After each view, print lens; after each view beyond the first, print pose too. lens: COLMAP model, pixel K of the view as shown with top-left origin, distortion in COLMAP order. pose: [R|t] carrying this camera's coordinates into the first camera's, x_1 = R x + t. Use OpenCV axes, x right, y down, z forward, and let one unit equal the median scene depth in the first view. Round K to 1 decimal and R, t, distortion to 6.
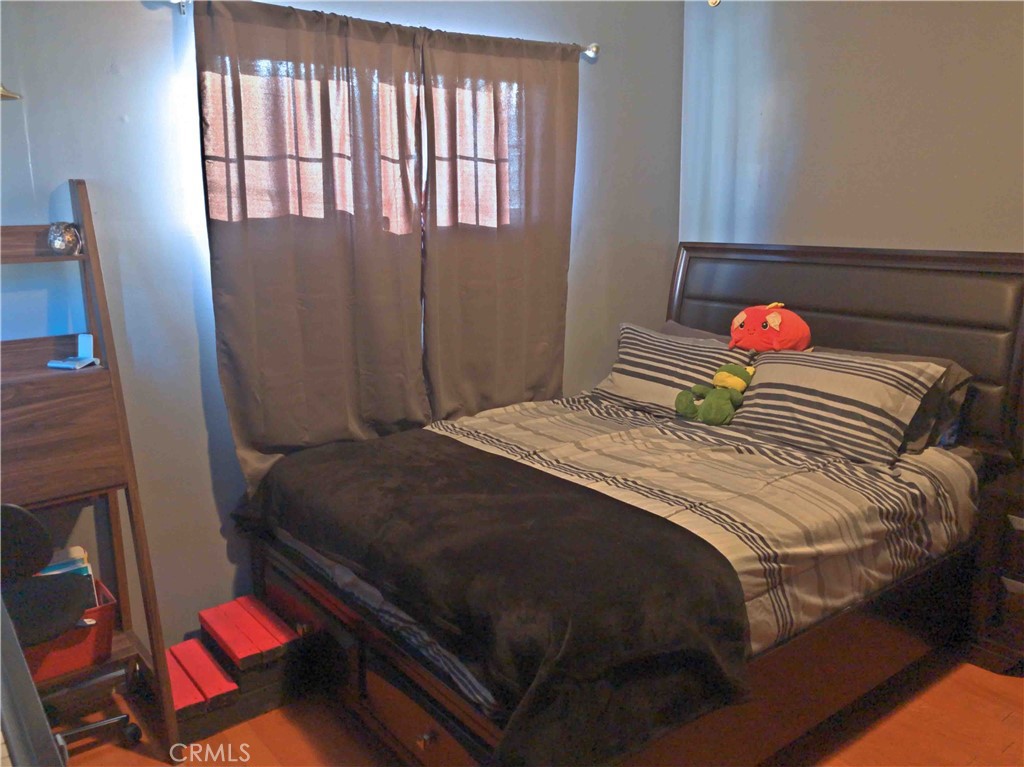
lens RADIAL K [[848.7, 0, 512.0], [0, 848.7, 383.5], [0, 0, 1]] dist [0.004105, 0.001228]
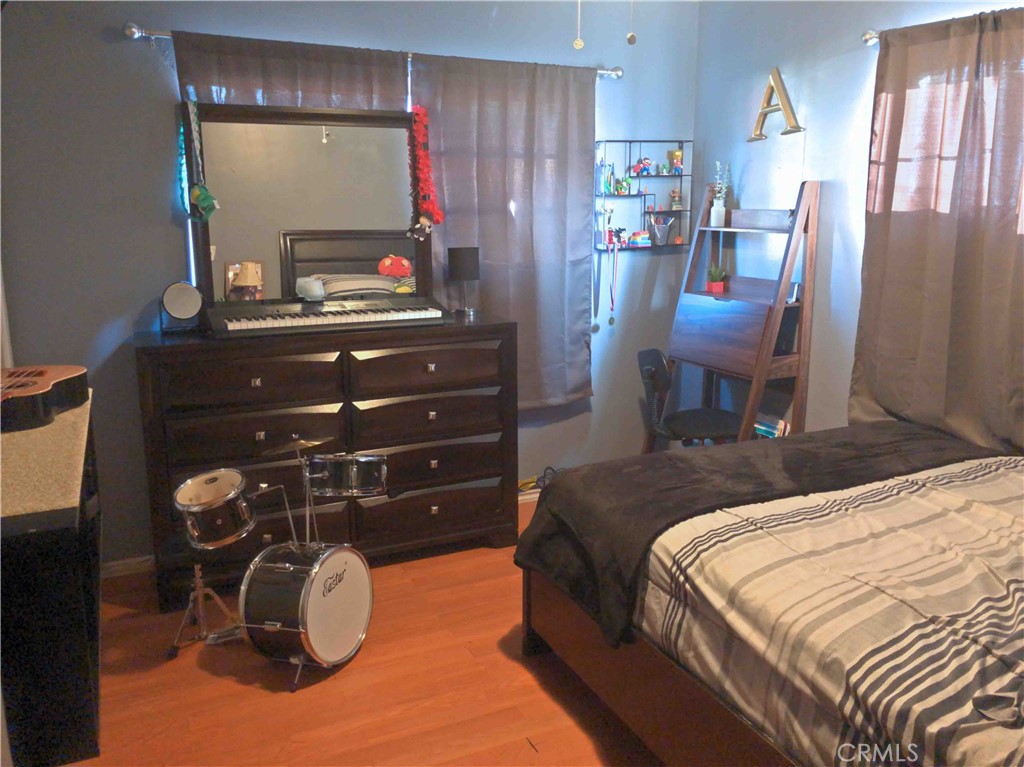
lens RADIAL K [[848.7, 0, 512.0], [0, 848.7, 383.5], [0, 0, 1]] dist [0.004105, 0.001228]
pose [[-0.218109, 0.220619, -0.950661, 0.986727], [-0.203968, 0.942295, 0.265474, -0.172910], [0.954372, 0.251806, -0.160524, 0.738953]]
